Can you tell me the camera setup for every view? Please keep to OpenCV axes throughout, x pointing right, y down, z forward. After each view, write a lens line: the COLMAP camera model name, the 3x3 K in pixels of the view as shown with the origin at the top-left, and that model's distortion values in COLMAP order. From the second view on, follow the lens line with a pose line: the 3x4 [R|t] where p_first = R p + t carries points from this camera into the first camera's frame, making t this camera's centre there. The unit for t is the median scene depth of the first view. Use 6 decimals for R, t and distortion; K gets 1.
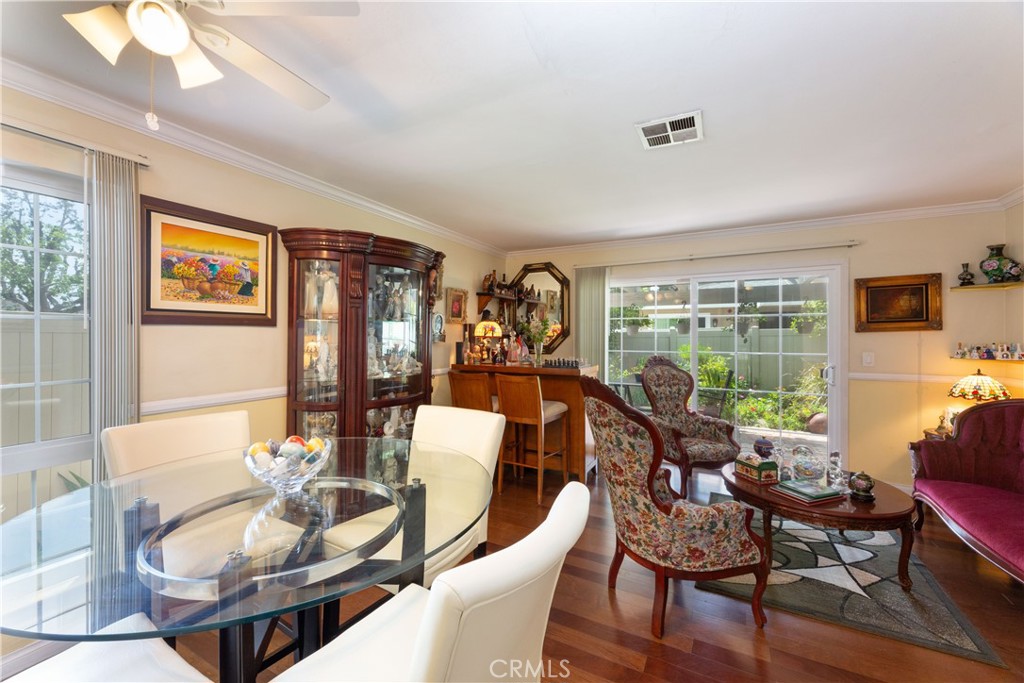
lens RADIAL K [[415.7, 0, 505.6], [0, 415.7, 339.3], [0, 0, 1]] dist [0.003993, 0.000331]
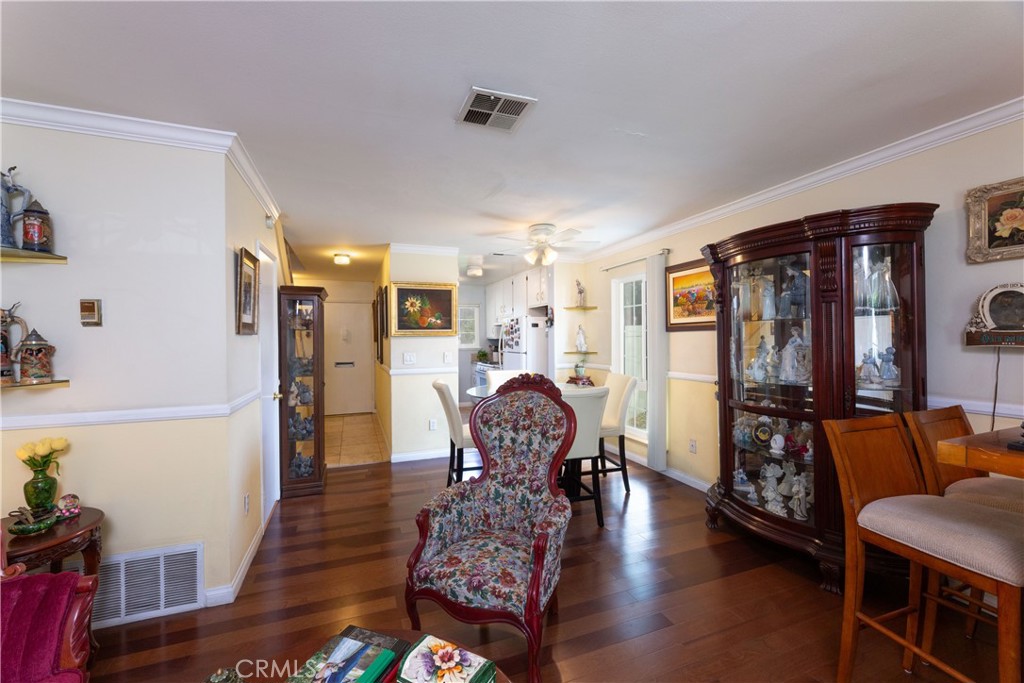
lens RADIAL K [[415.7, 0, 508.1], [0, 415.7, 338.9], [0, 0, 1]] dist [0.003993, 0.000331]
pose [[-0.647020, 0.002382, -0.762469, 1.021169], [0.001776, 0.999997, 0.001617, -0.007086], [0.762471, -0.000308, -0.647023, 1.538808]]
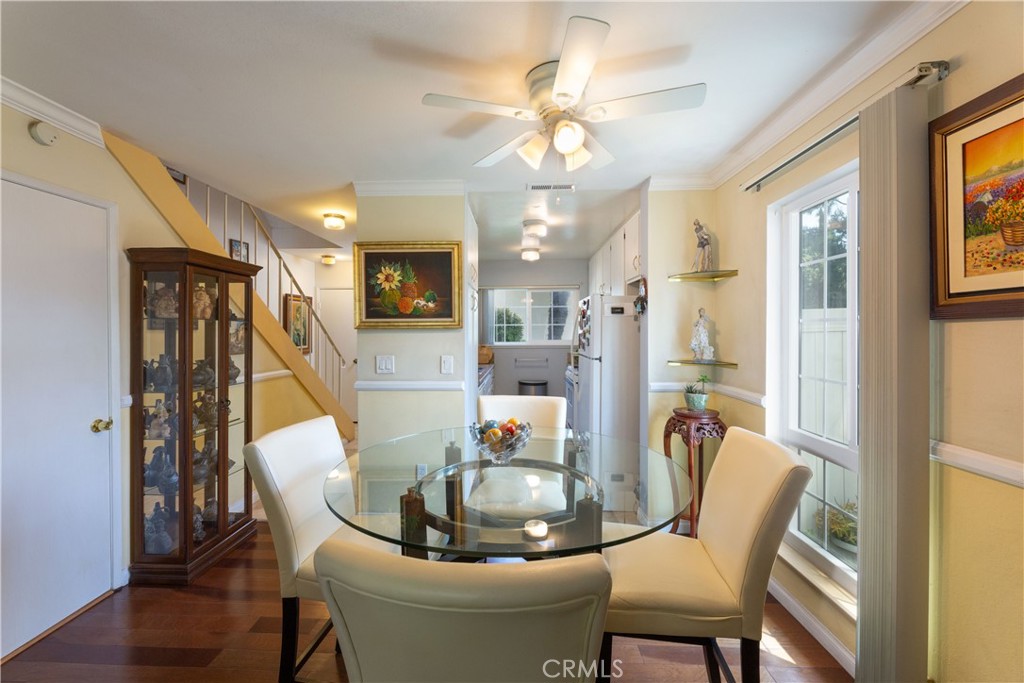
lens RADIAL K [[415.7, 0, 509.8], [0, 415.7, 331.5], [0, 0, 1]] dist [0.003993, 0.000331]
pose [[-0.894765, -0.003039, -0.446527, 0.001375], [-0.004896, 0.999984, 0.003005, -0.015805], [0.446511, 0.004875, -0.894765, 1.158693]]
